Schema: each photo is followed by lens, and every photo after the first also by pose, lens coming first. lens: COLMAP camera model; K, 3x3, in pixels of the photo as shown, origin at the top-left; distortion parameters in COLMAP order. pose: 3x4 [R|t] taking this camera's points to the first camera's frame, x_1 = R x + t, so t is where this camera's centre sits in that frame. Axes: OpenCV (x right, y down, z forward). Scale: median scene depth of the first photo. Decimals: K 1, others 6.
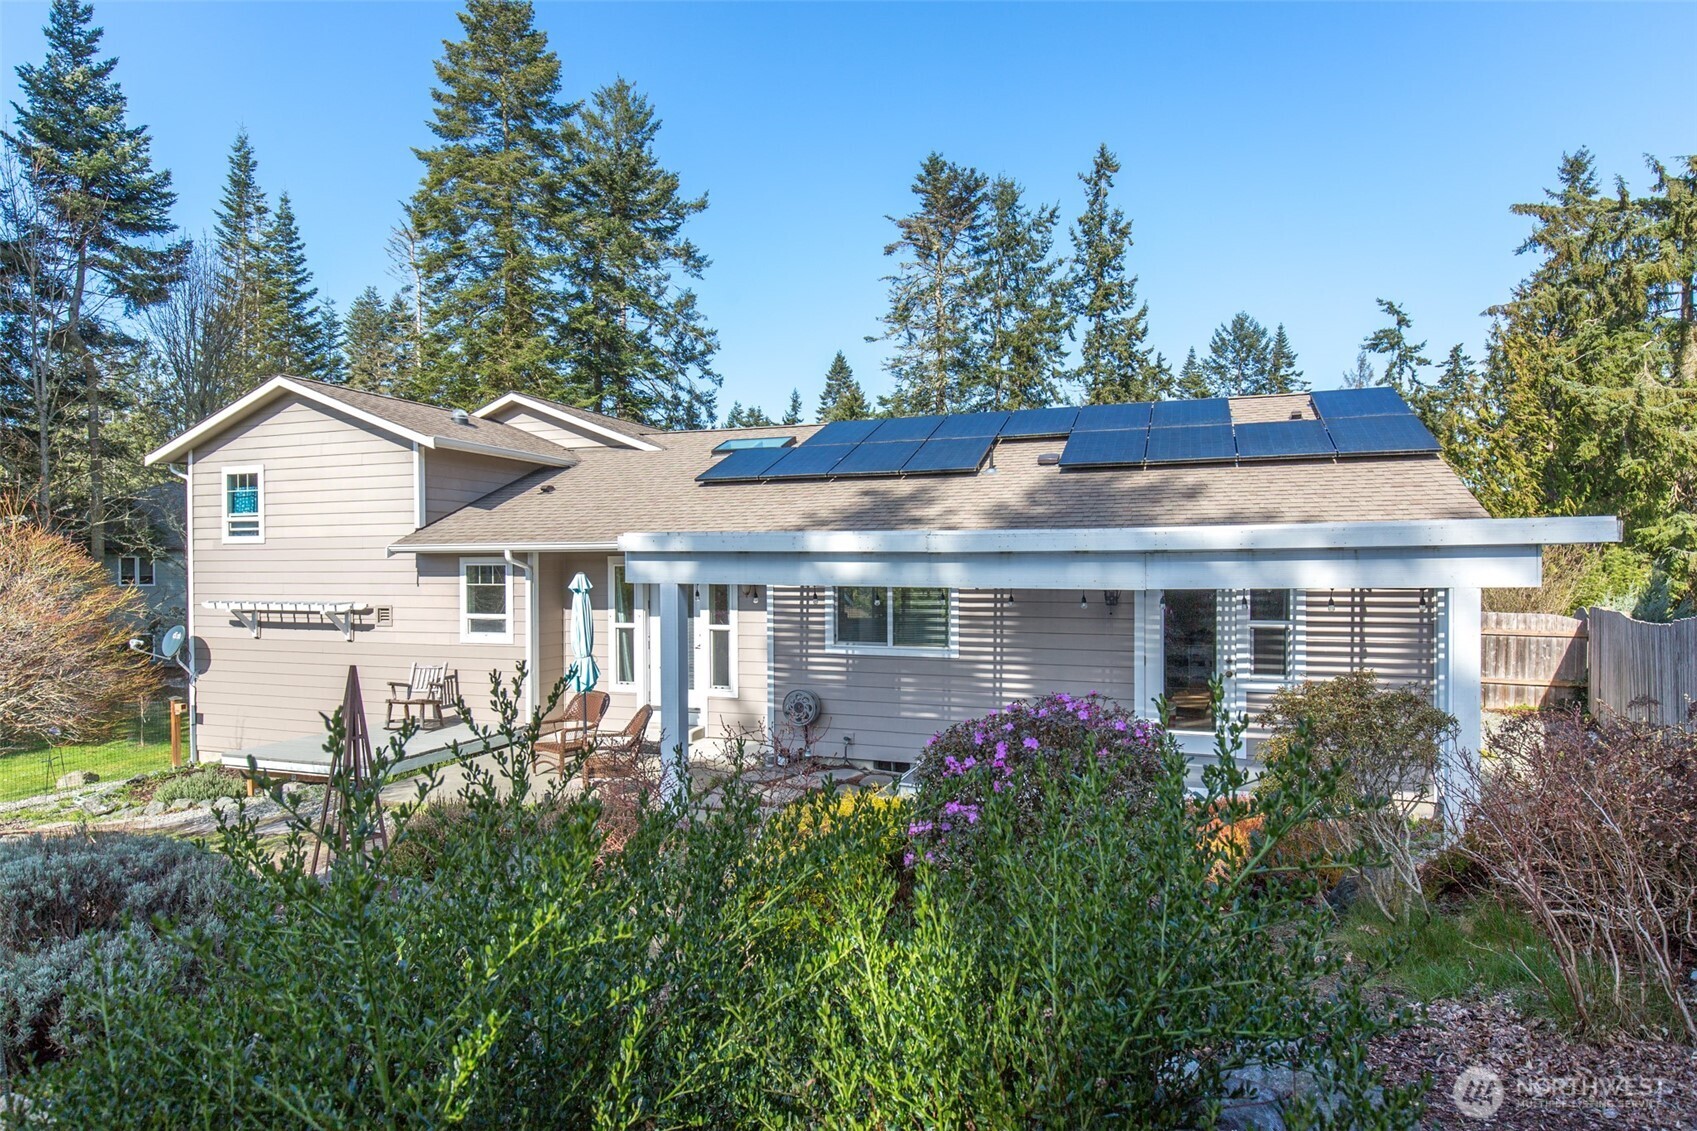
lens RADIAL K [[932.3, 0, 848.5], [0, 932.3, 565.5], [0, 0, 1]] dist [0.027175, -0.017850]
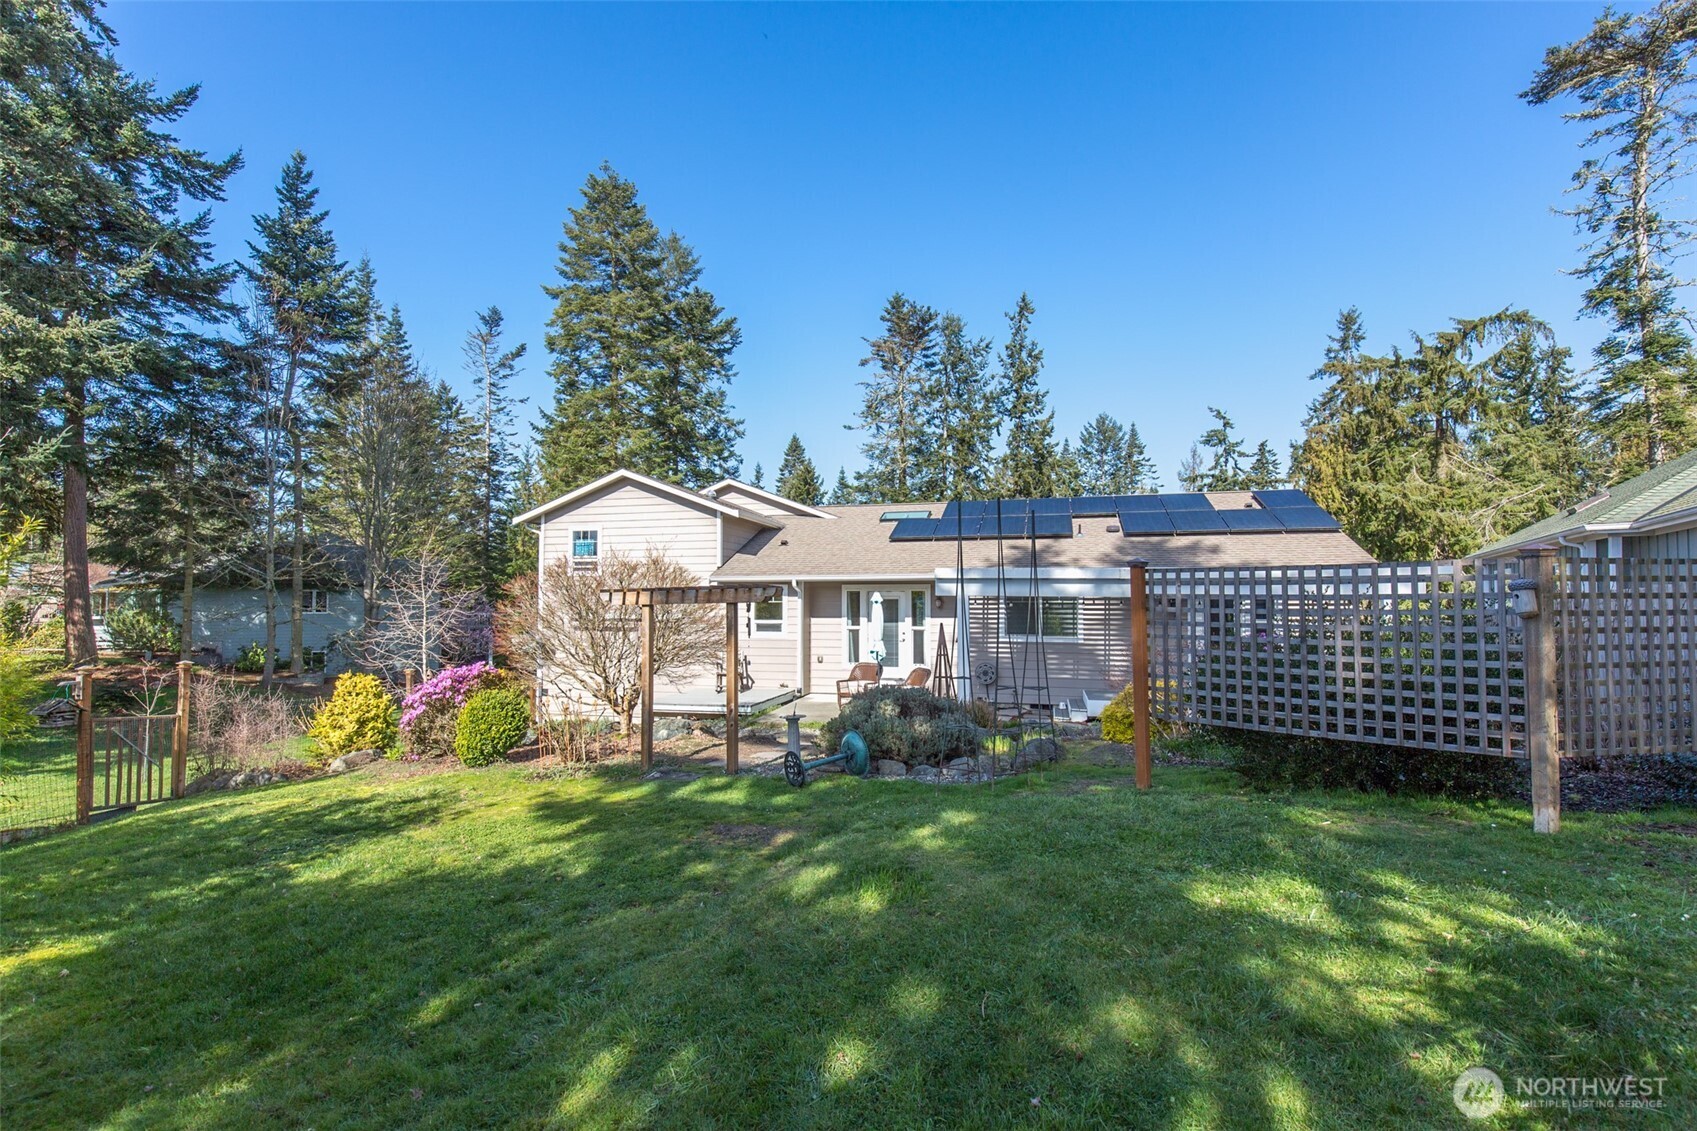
lens RADIAL K [[768.6, 0, 848.5], [0, 768.6, 565.5], [0, 0, 1]] dist [0.024804, 0.000145]
pose [[0.995765, 0.009222, 0.091469, -0.086063], [-0.004428, 0.998613, -0.052471, 0.006232], [-0.091826, 0.051843, 0.994425, -0.076556]]
